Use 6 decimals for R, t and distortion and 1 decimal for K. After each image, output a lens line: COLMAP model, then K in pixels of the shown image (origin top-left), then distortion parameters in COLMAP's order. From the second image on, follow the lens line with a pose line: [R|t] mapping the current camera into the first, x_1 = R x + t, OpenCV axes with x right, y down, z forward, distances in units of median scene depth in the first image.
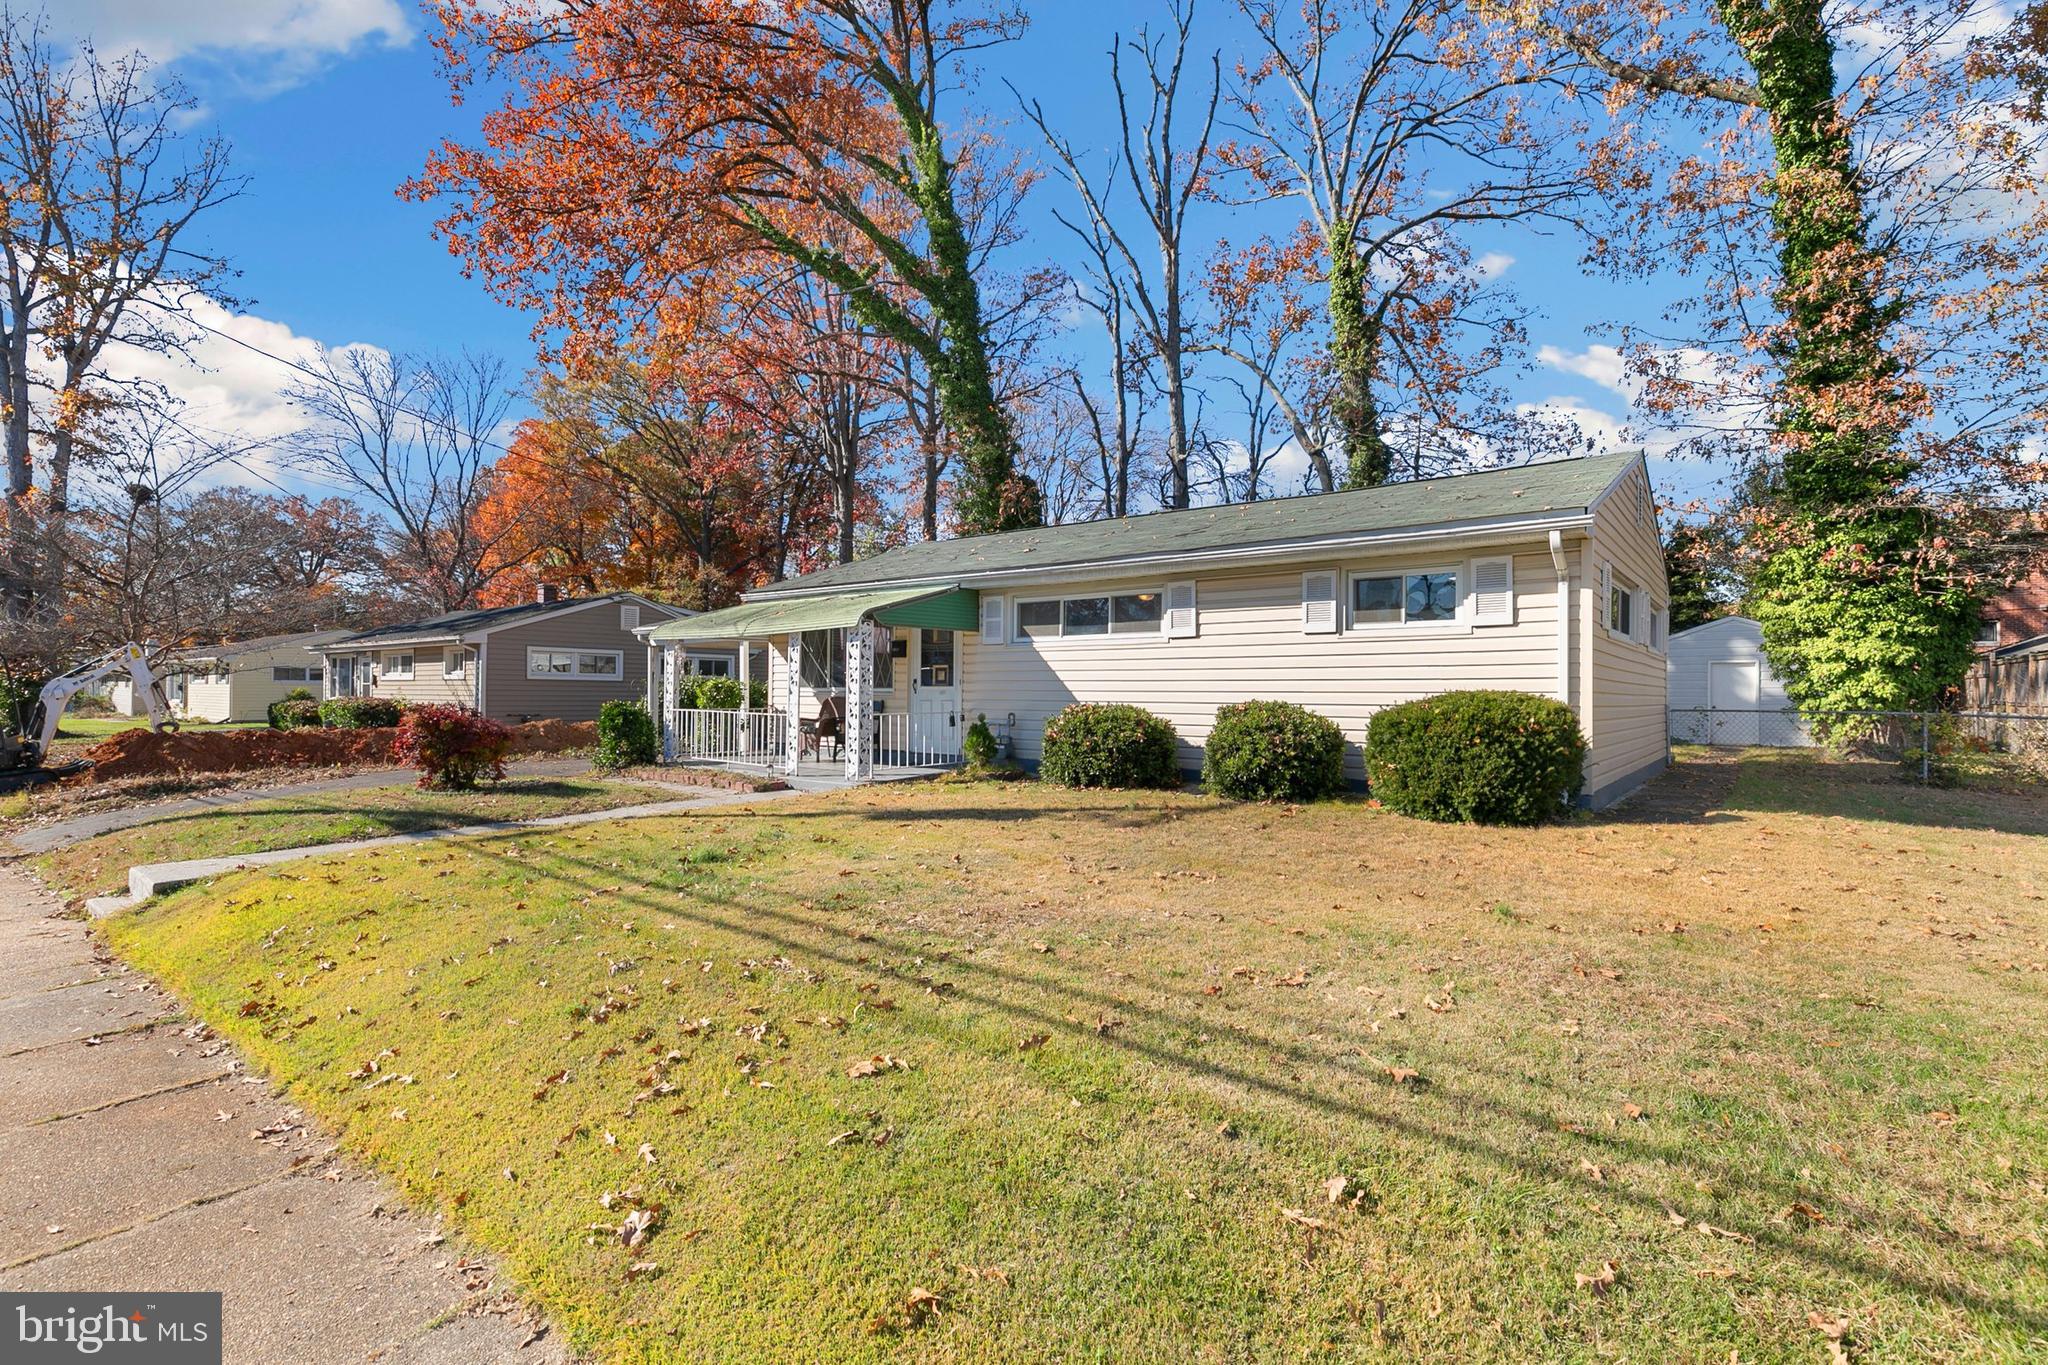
lens RADIAL K [[982.4, 0, 1024.0], [0, 982.4, 682.5], [0, 0, 1]] dist [0.004069, -0.000615]
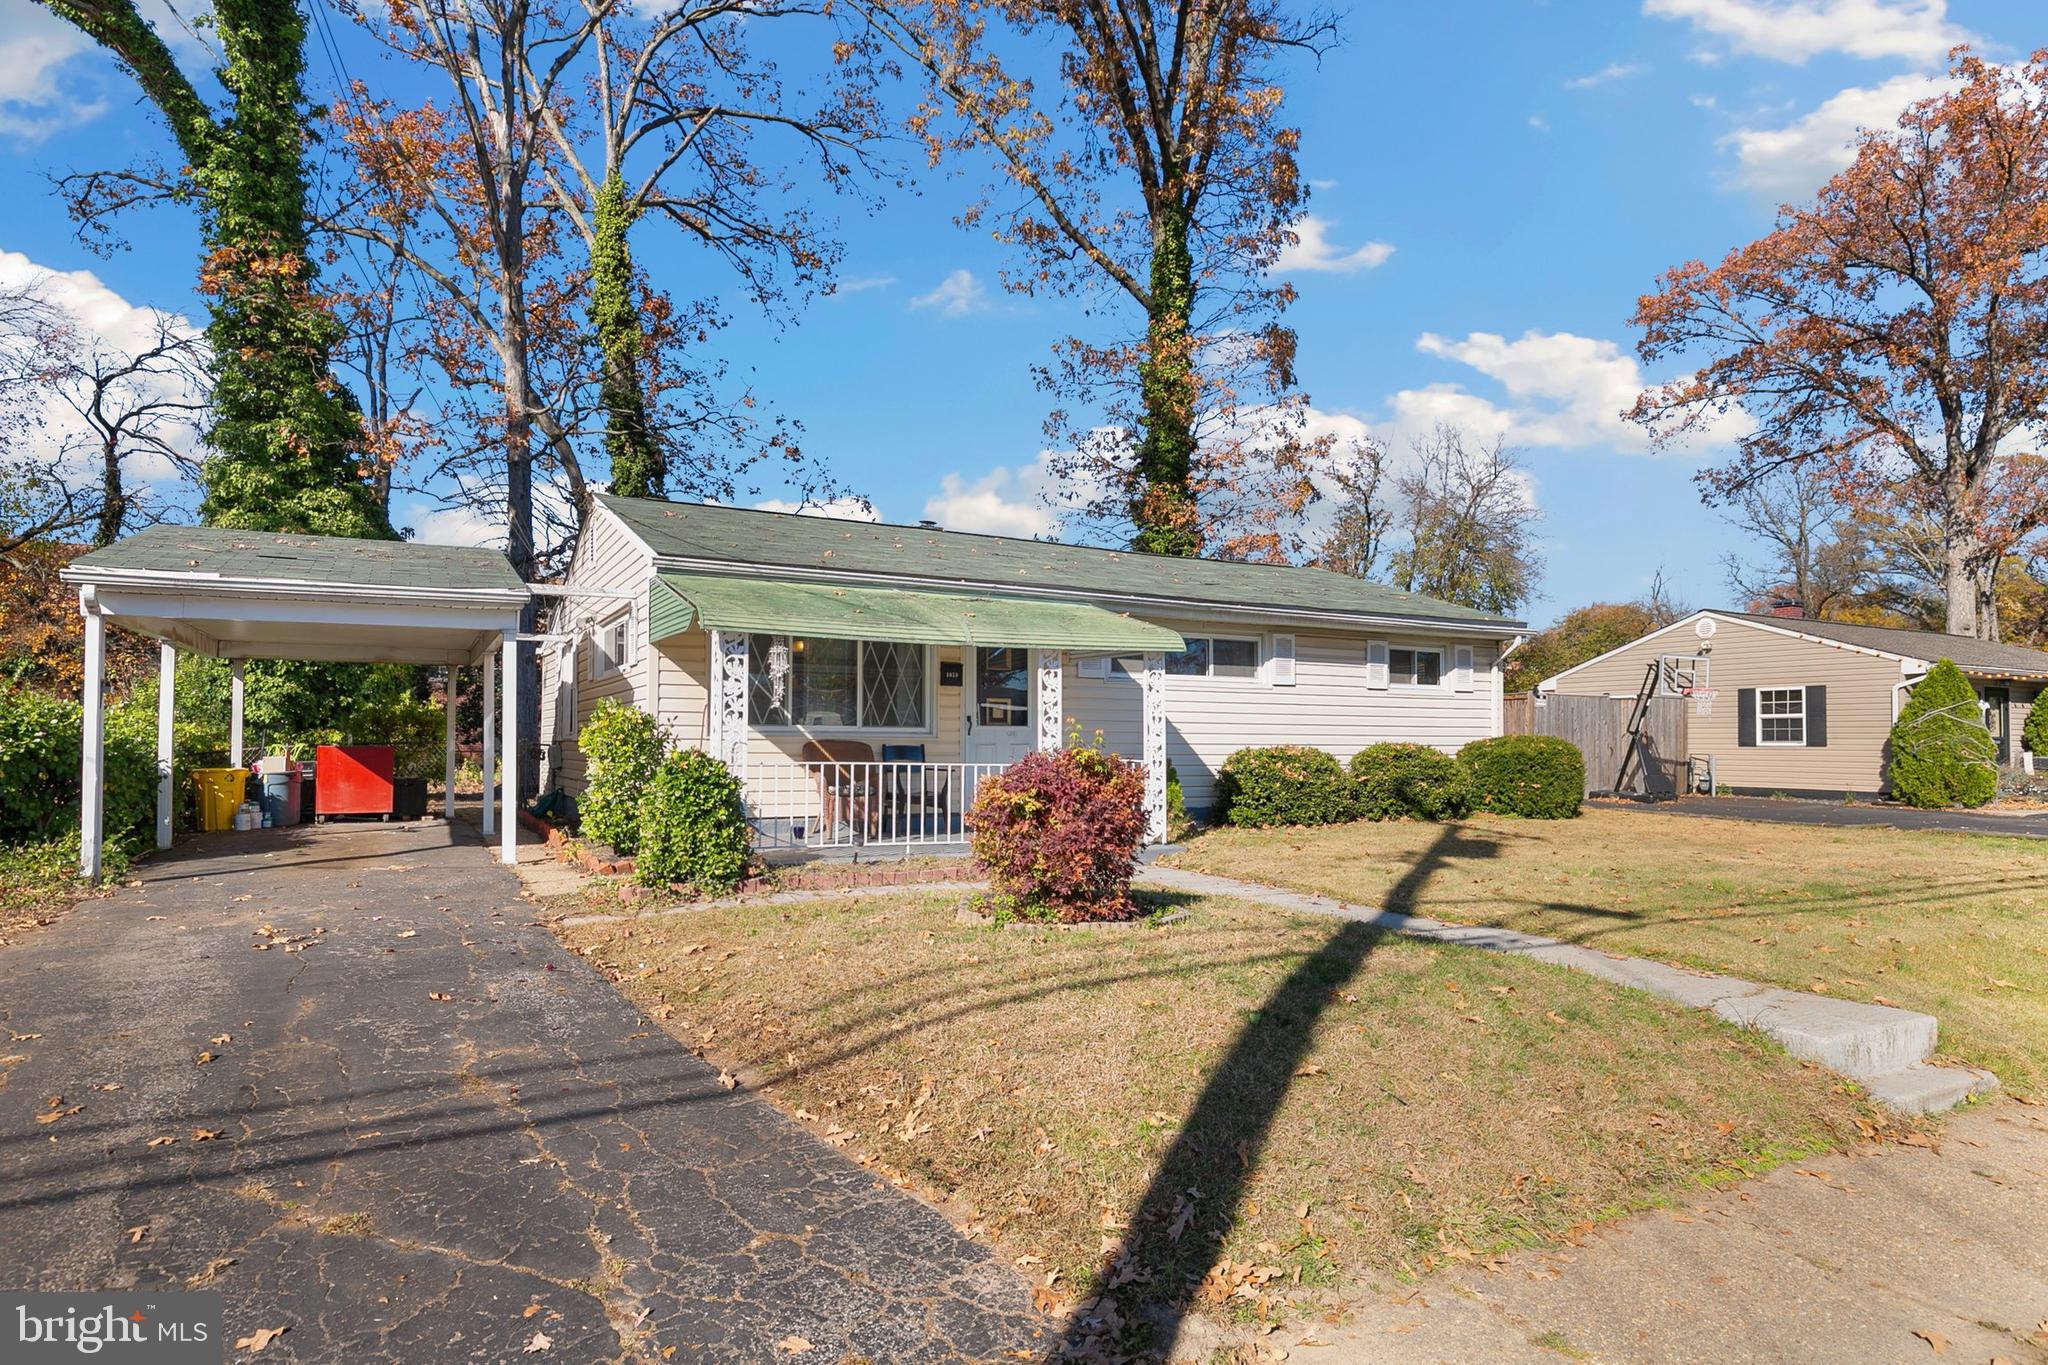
lens RADIAL K [[1126.3, 0, 1062.7], [0, 1126.3, 706.8], [0, 0, 1]] dist [0.005808, -0.000222]
pose [[0.372447, 0.026120, 0.927686, -1.024522], [-0.012583, 0.999654, -0.023095, 0.009540], [-0.927968, -0.003071, 0.372647, 0.715864]]
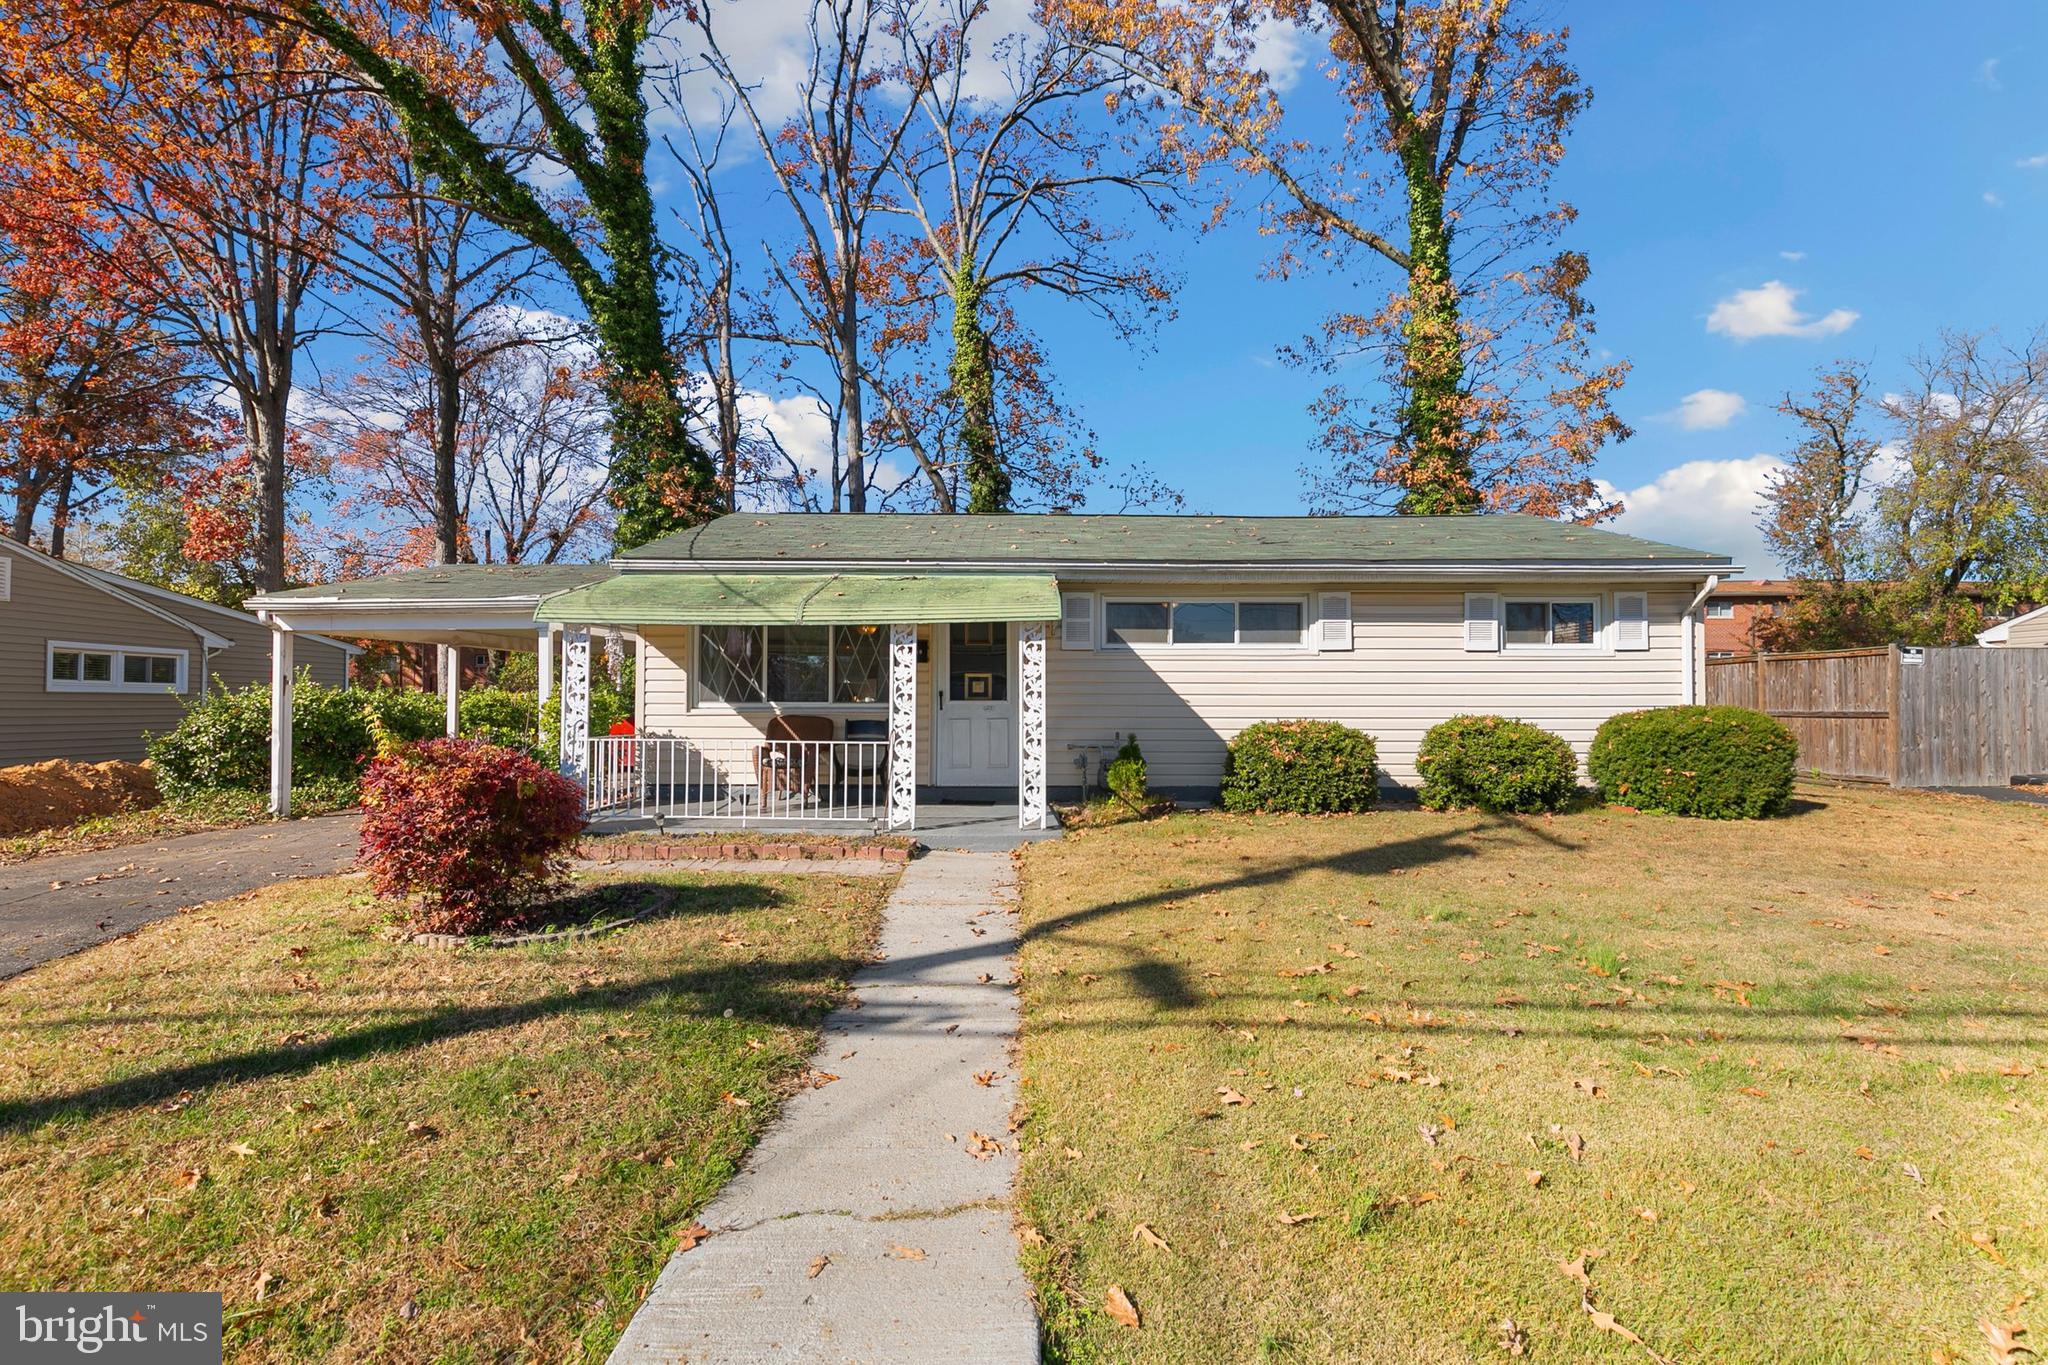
lens RADIAL K [[939.6, 0, 1035.9], [0, 939.6, 677.1], [0, 0, 1]] dist [0.008304, -0.001196]
pose [[0.770050, 0.013997, 0.637831, -0.611704], [-0.003224, 0.999832, -0.018049, -0.001922], [-0.637976, 0.011842, 0.769965, 0.451037]]
